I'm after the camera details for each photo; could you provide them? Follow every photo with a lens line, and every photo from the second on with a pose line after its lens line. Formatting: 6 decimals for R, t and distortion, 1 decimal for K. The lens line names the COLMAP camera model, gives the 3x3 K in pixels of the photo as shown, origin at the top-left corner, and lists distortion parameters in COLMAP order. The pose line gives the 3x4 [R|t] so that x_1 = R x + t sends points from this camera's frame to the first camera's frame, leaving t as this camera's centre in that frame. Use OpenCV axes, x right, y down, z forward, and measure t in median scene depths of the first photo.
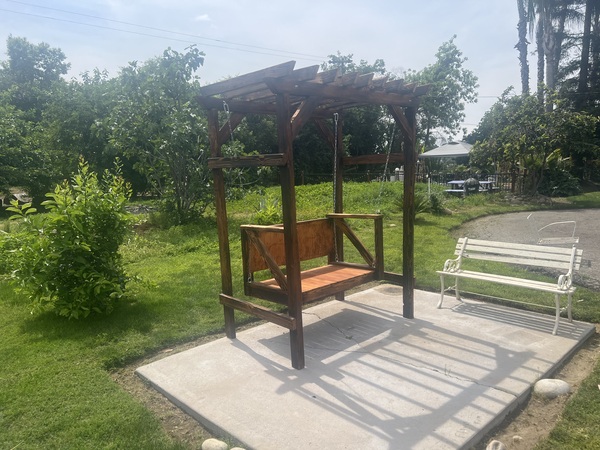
lens RADIAL K [[444.3, 0, 300.9], [0, 444.3, 225.6], [0, 0, 1]] dist [0.063565, -0.055982]
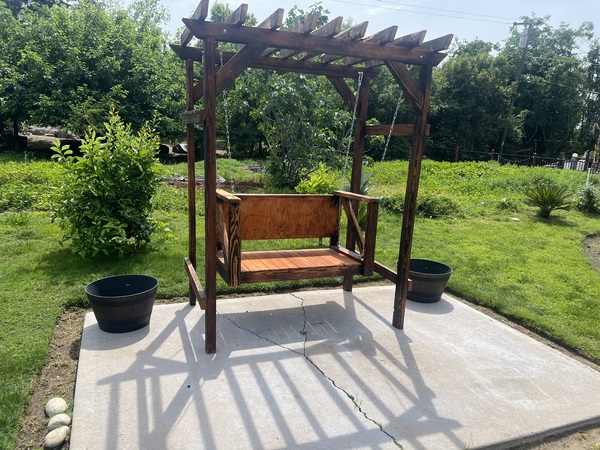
lens RADIAL K [[444.3, 0, 297.8], [0, 444.3, 225.9], [0, 0, 1]] dist [0.063565, -0.055982]
pose [[0.925628, 0.155393, -0.345060, 0.305984], [-0.132009, 0.987116, 0.090417, -0.027364], [0.354665, -0.038142, 0.934215, 0.159986]]
